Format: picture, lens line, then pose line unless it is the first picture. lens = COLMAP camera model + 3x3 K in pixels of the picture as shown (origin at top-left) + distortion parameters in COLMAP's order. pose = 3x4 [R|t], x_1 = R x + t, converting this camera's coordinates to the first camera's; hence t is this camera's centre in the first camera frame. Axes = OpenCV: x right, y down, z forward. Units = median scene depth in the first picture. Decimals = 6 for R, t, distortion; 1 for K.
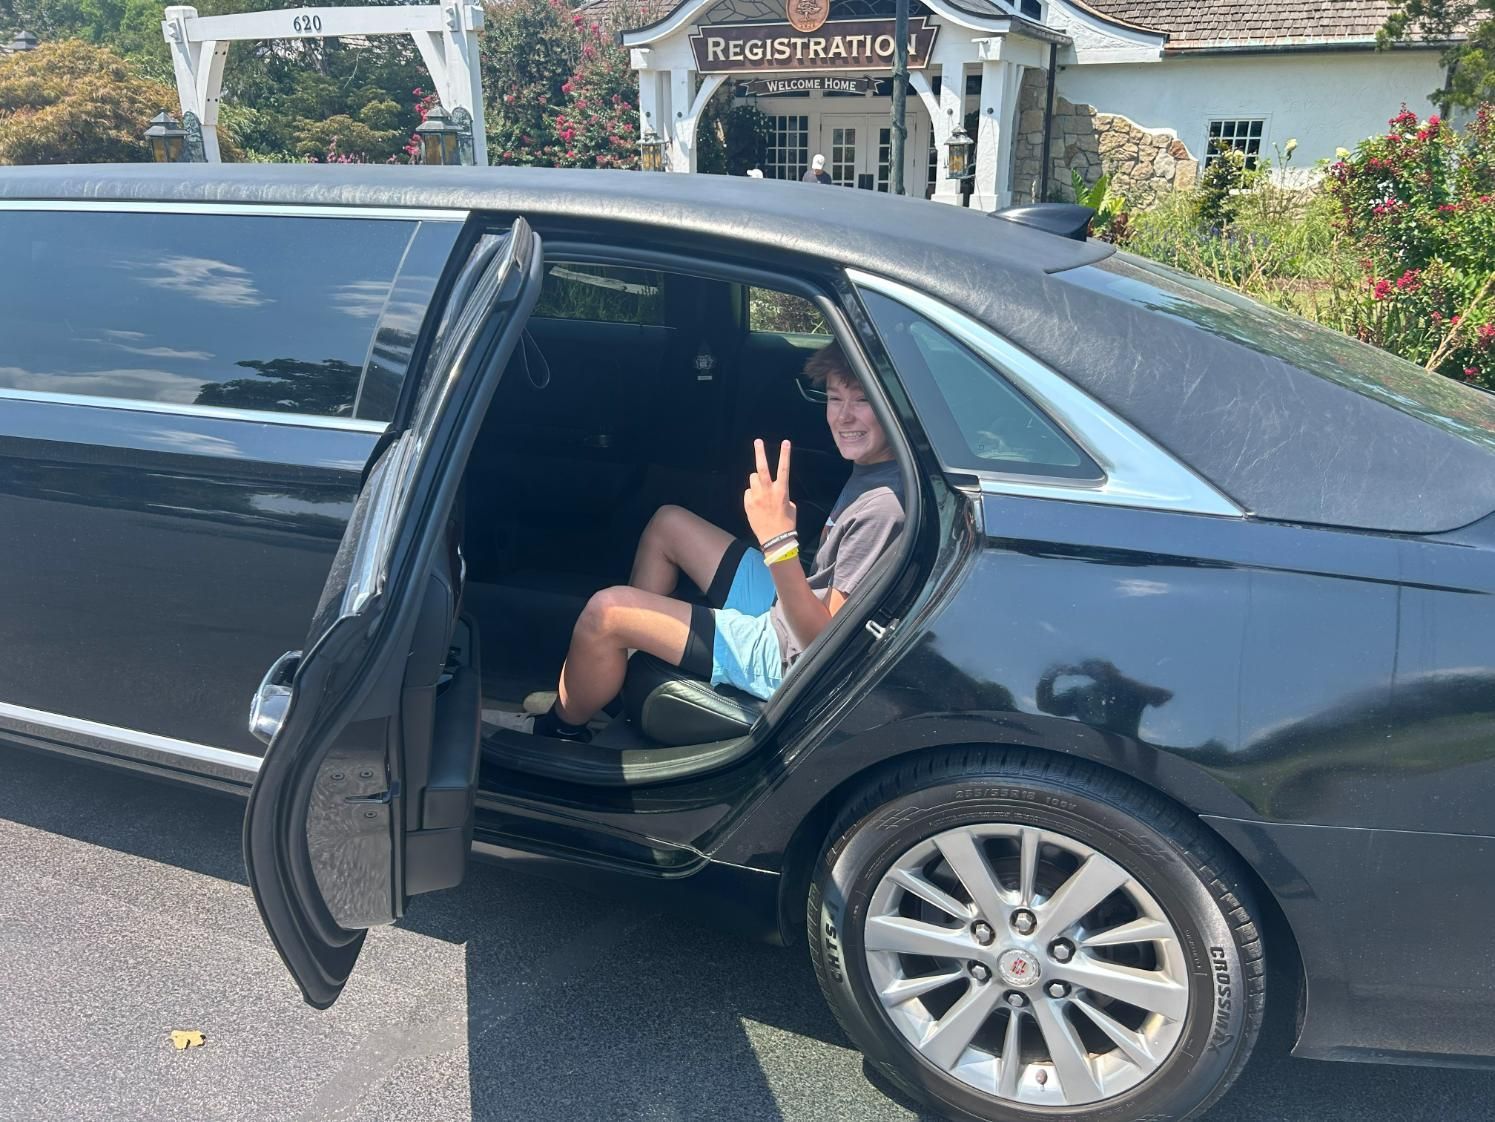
lens RADIAL K [[1104.8, 0, 728.1], [0, 1104.8, 563.9], [0, 0, 1]] dist [0.003311, 0.003274]
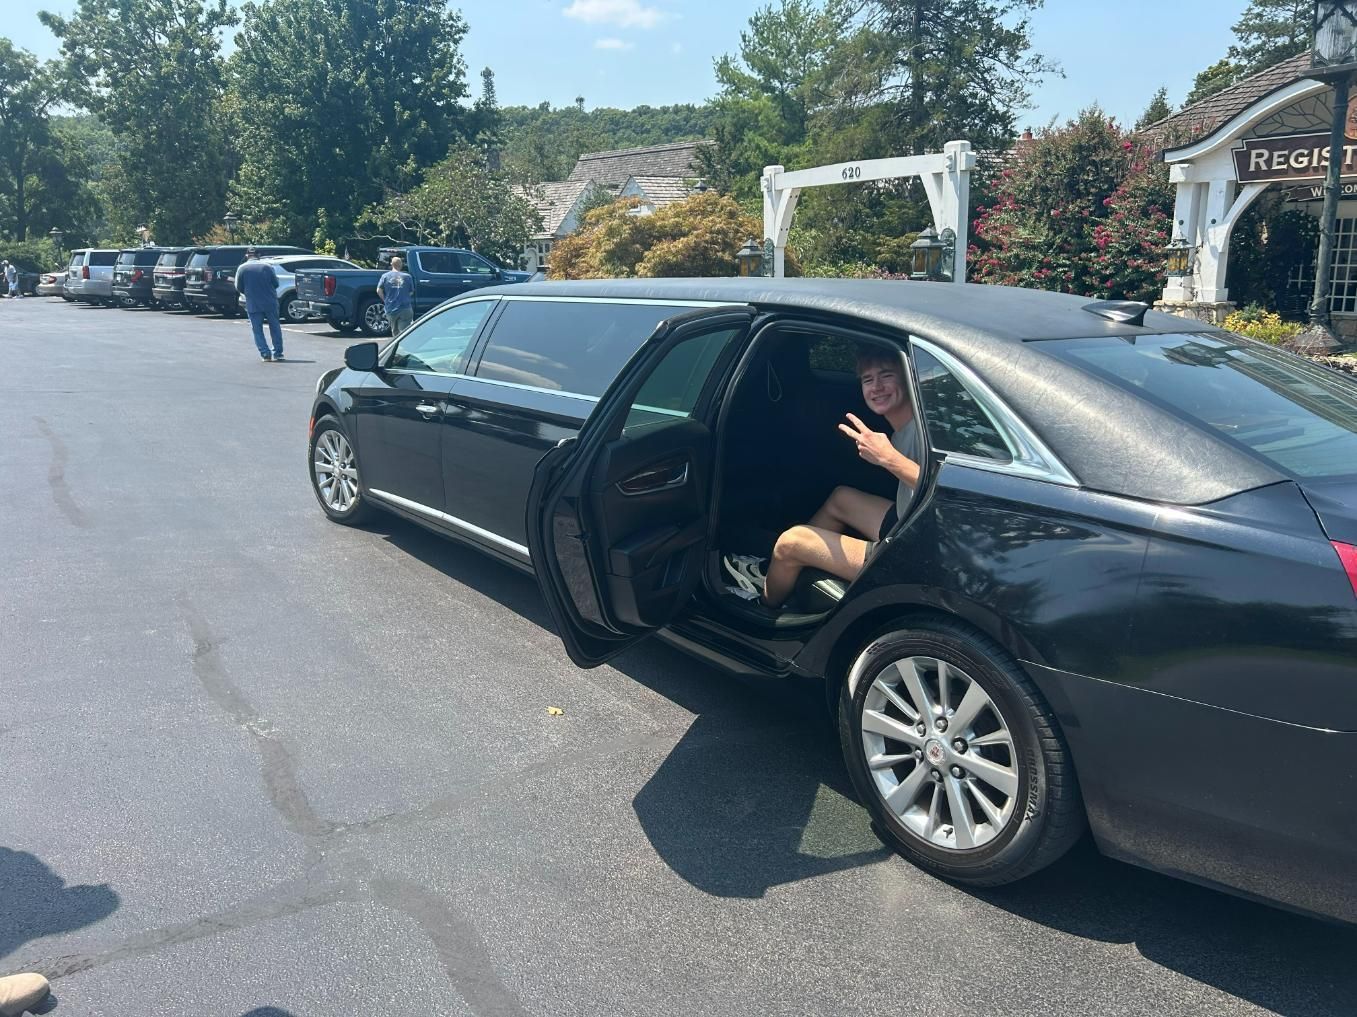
lens RADIAL K [[988.2, 0, 688.5], [0, 988.2, 526.6], [0, 0, 1]] dist [0.068633, -0.084115]
pose [[0.848536, 0.122328, -0.514803, 0.063011], [-0.170178, 0.984310, -0.046607, 0.015664], [0.501025, 0.127156, 0.856041, -0.046070]]
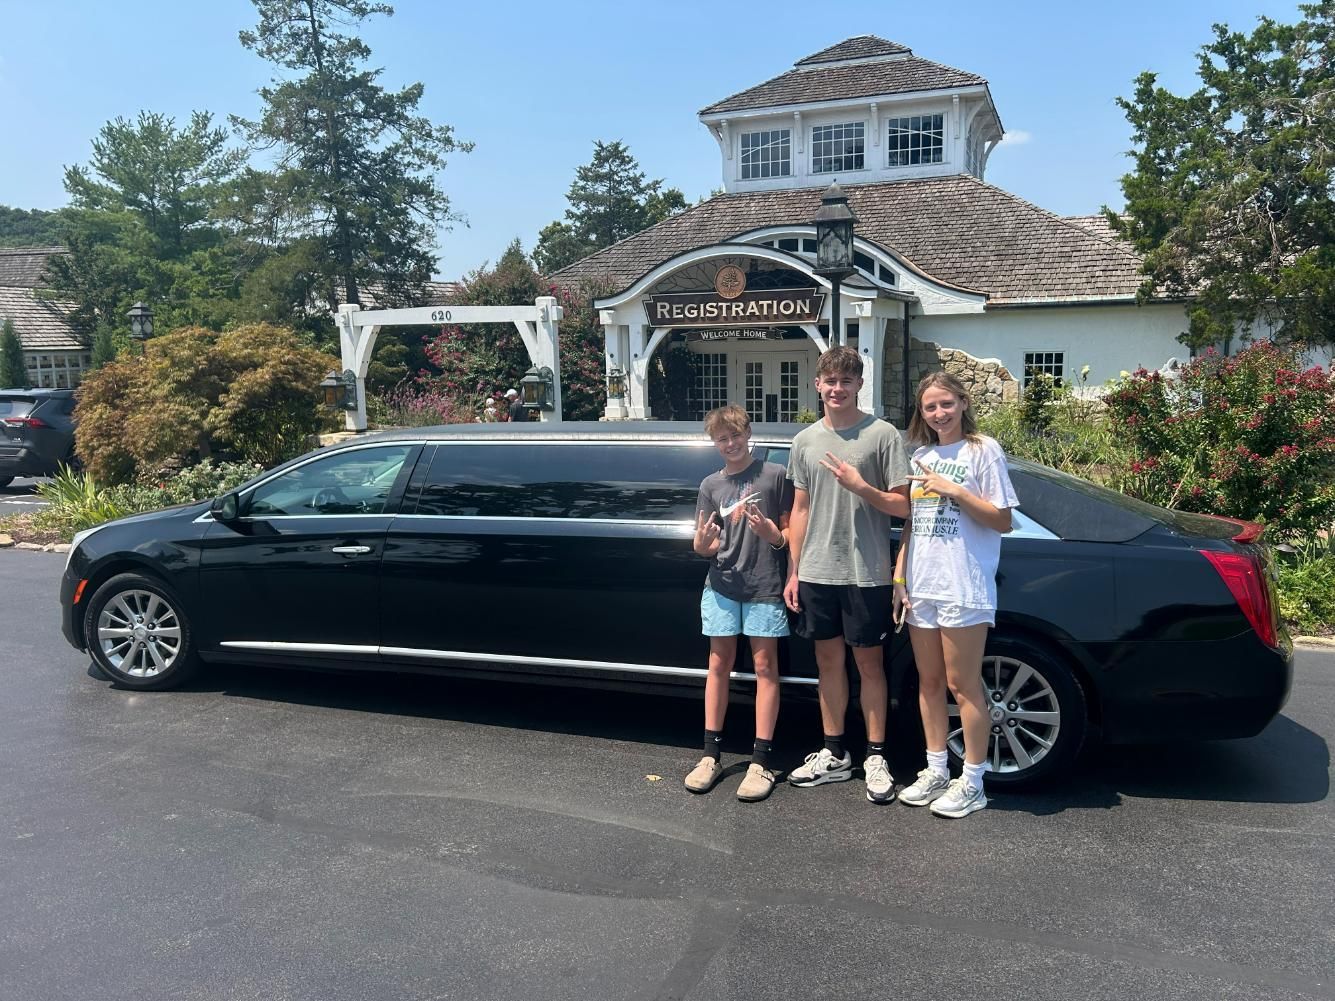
lens RADIAL K [[972.2, 0, 677.3], [0, 972.2, 518.3], [0, 0, 1]] dist [0.068633, -0.084115]
pose [[0.998602, -0.022801, 0.047697, -0.057368], [0.032107, 0.978334, -0.204530, 0.033851], [-0.042000, 0.205775, 0.977698, -0.128775]]
